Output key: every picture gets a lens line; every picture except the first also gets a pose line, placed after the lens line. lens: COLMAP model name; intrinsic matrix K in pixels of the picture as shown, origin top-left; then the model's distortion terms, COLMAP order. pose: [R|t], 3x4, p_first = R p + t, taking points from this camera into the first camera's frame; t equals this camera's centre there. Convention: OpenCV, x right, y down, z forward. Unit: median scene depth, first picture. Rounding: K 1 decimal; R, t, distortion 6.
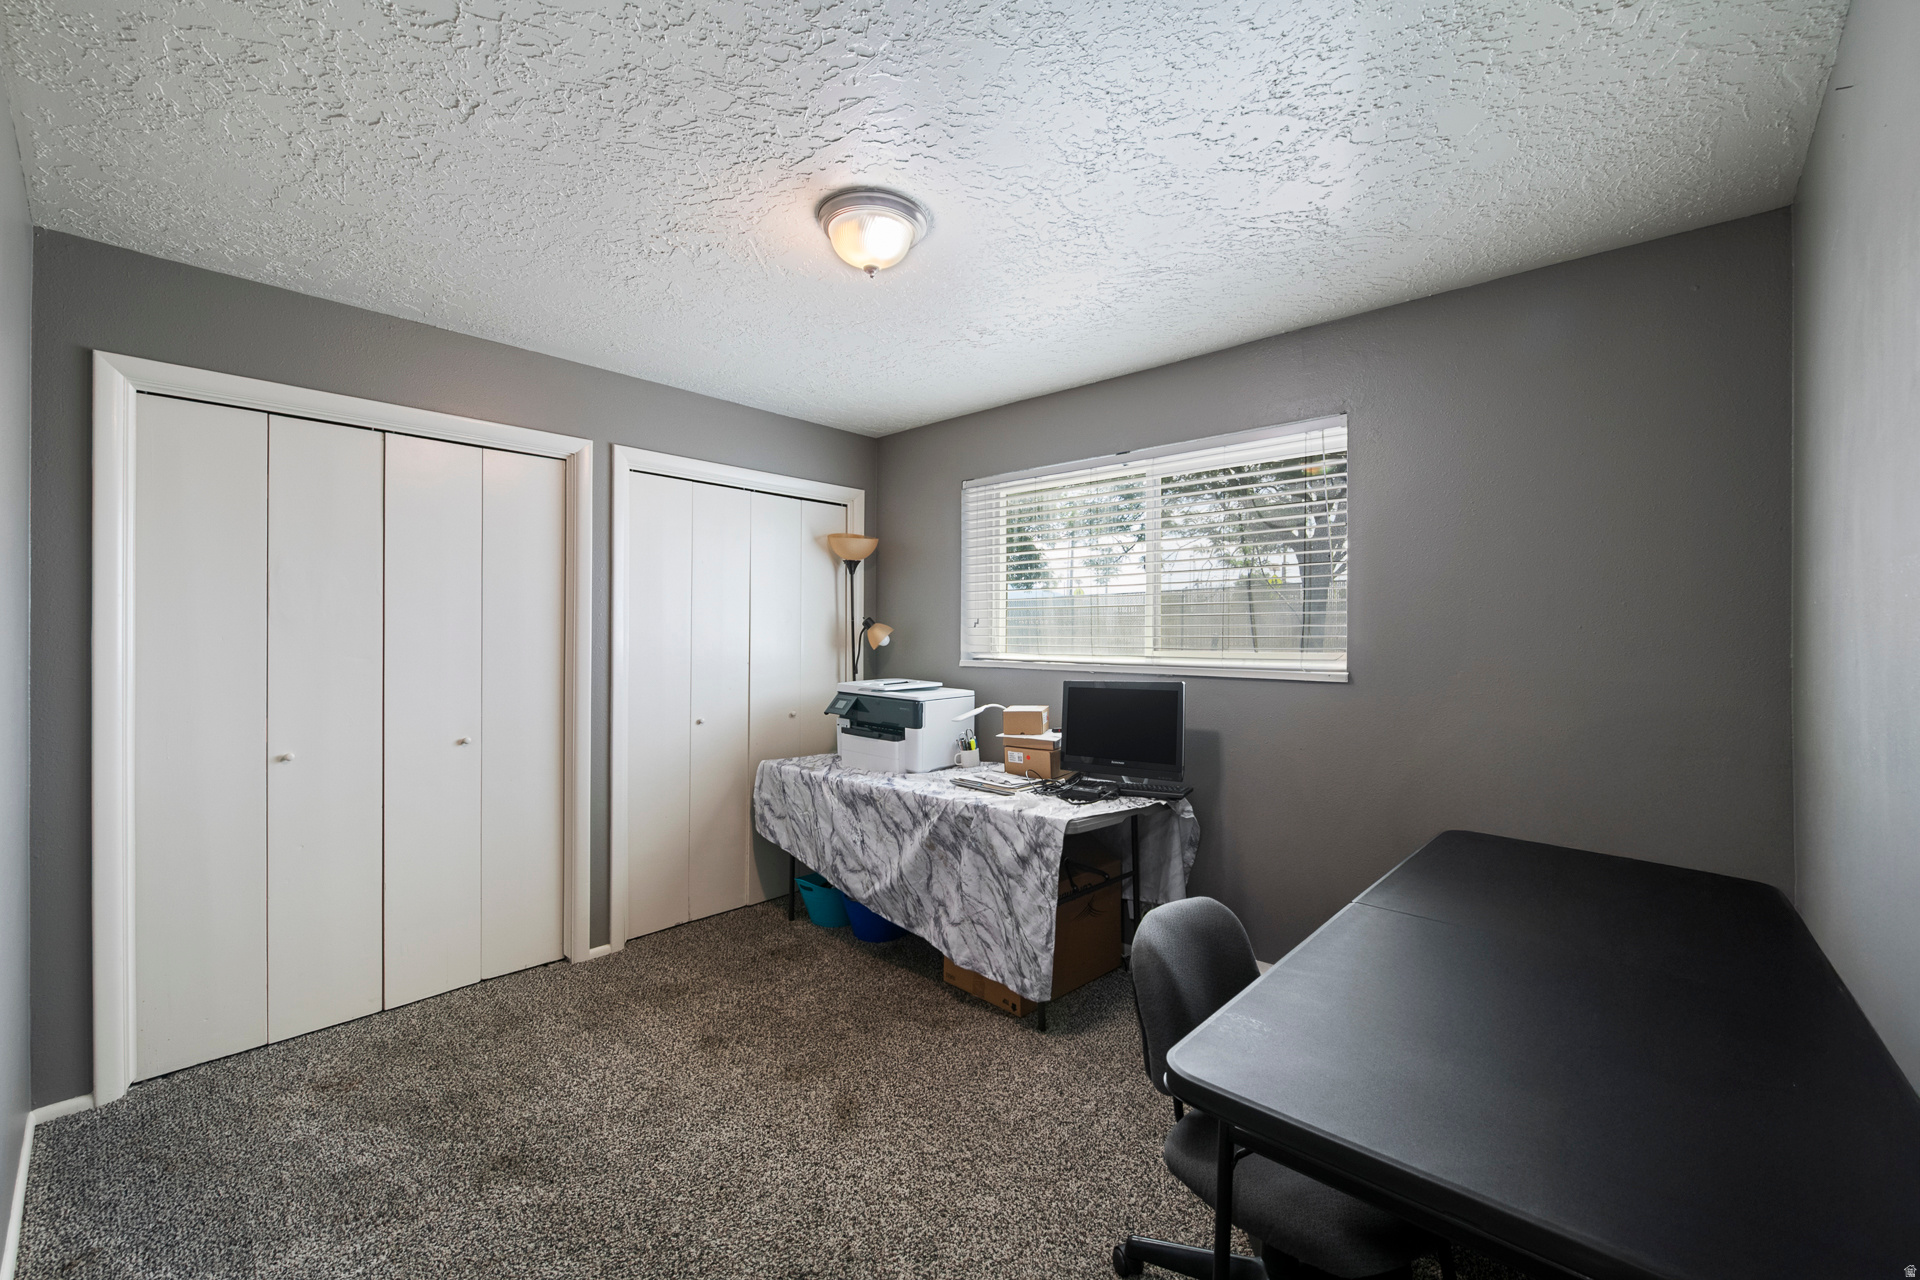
lens RADIAL K [[780.1, 0, 966.7], [0, 780.1, 636.4], [0, 0, 1]] dist [-0.002091, -0.000264]
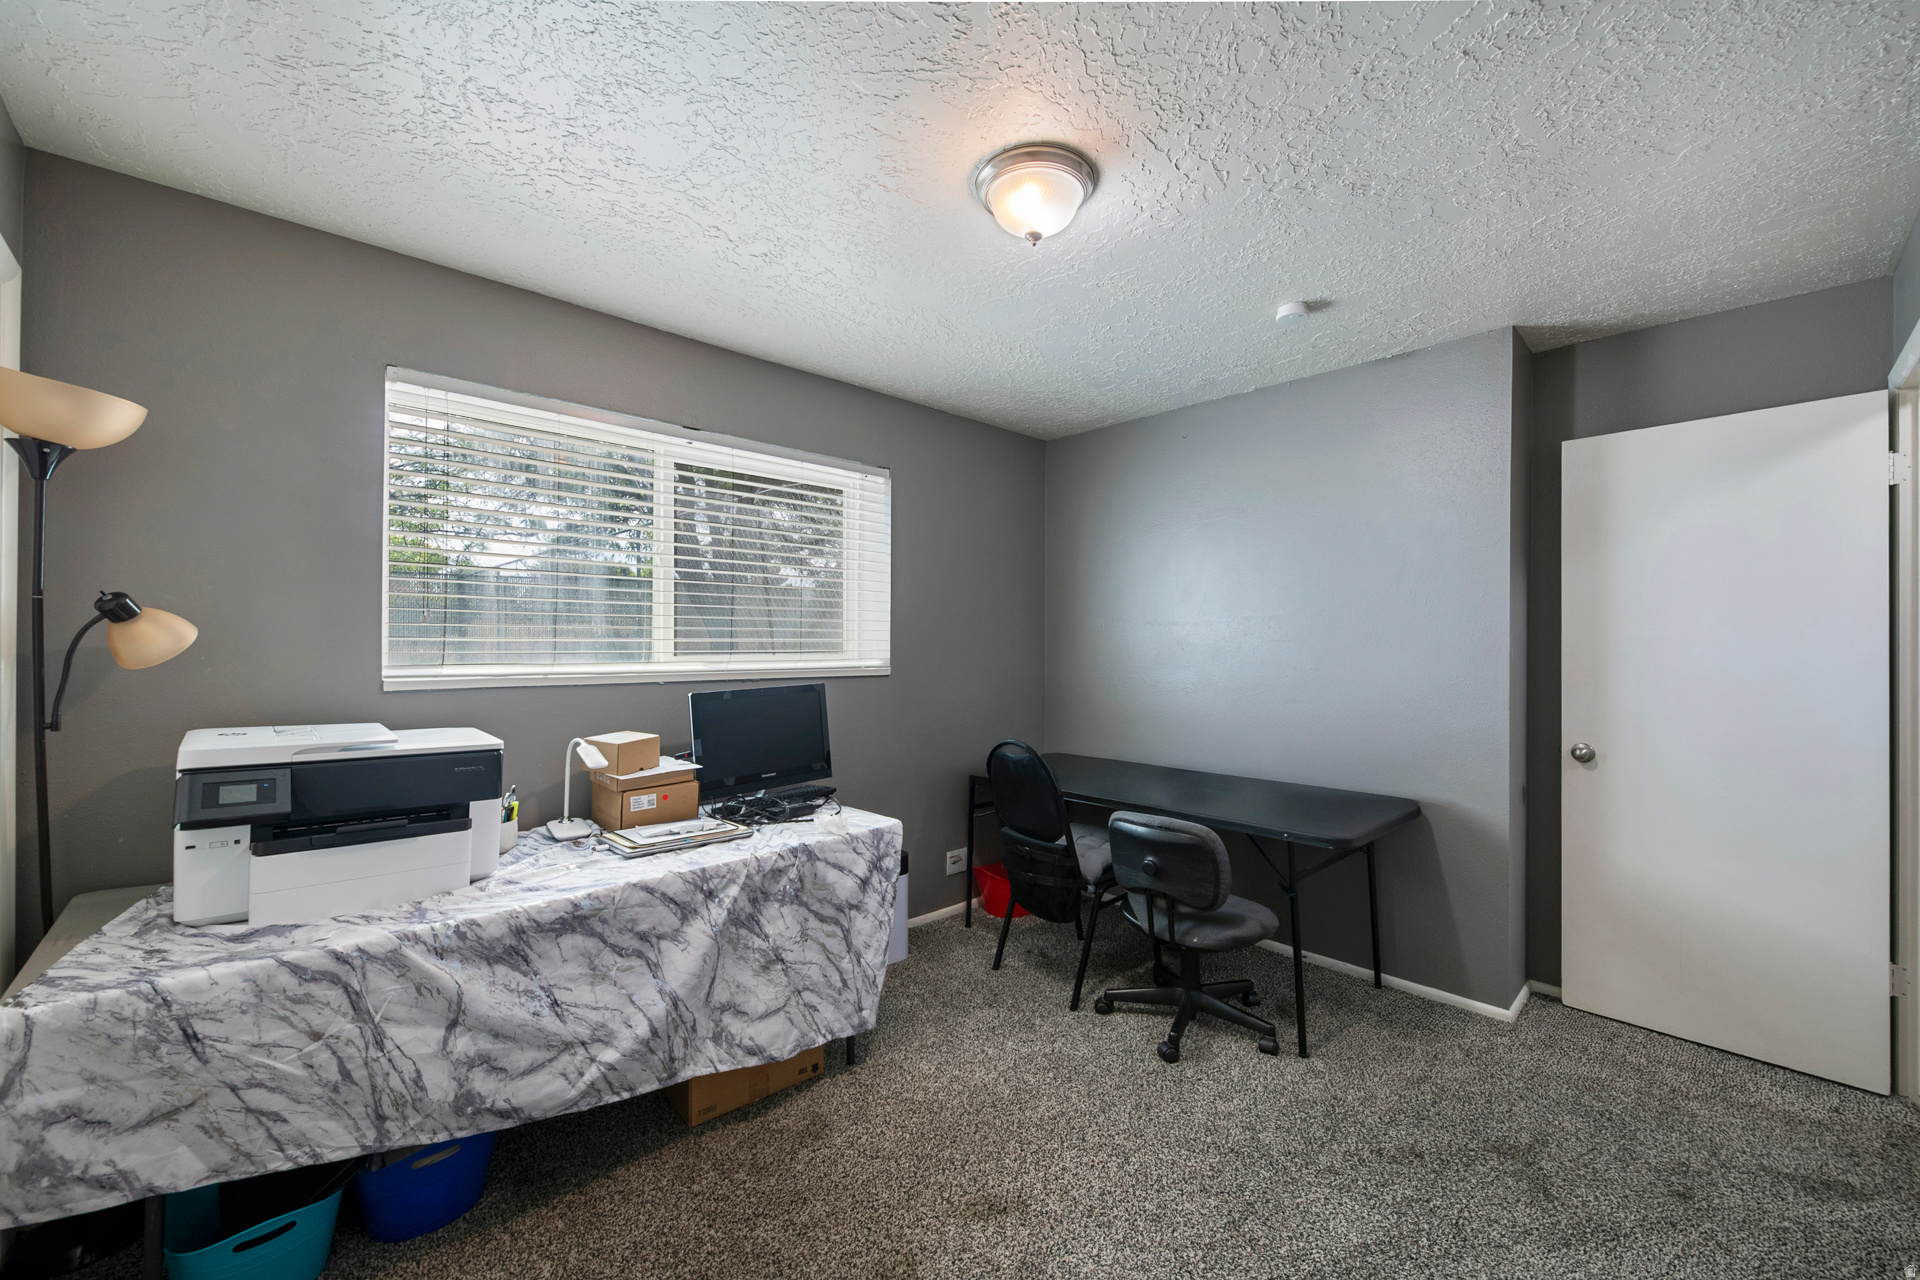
lens RADIAL K [[762.6, 0, 969.3], [0, 762.6, 646.5], [0, 0, 1]] dist [-0.000620, -0.000741]
pose [[0.058418, -0.006809, 0.998269, -0.693357], [0.000101, 0.999977, 0.006815, 0.002553], [-0.998292, -0.000297, 0.058417, 0.702747]]
